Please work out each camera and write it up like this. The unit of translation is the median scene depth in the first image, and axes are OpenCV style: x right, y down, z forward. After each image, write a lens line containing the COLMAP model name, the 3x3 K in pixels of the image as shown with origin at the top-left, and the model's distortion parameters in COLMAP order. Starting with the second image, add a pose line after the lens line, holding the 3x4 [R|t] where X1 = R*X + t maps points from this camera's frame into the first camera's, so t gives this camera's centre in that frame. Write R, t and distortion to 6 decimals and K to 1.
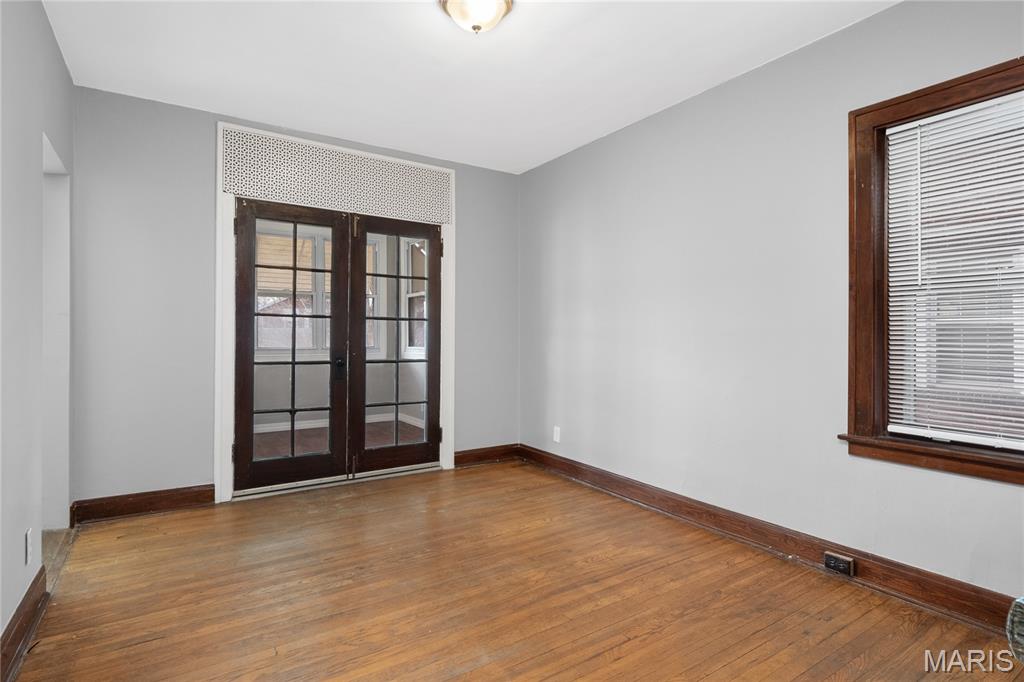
lens RADIAL K [[525.0, 0, 515.8], [0, 525.0, 337.2], [0, 0, 1]] dist [0.001255, 0.000219]
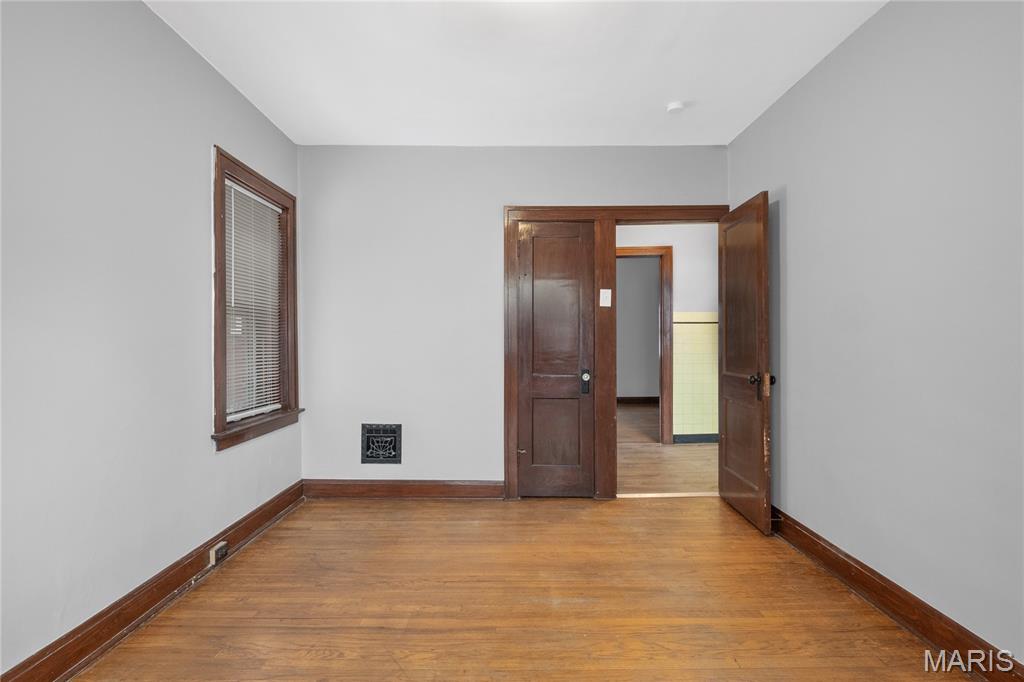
lens RADIAL K [[525.0, 0, 514.4], [0, 525.0, 341.2], [0, 0, 1]] dist [0.001255, 0.000219]
pose [[-0.833361, 0.002269, 0.552724, -0.532416], [0.003775, 0.999992, 0.001586, -0.007871], [-0.552716, 0.003408, -0.833363, 1.672101]]
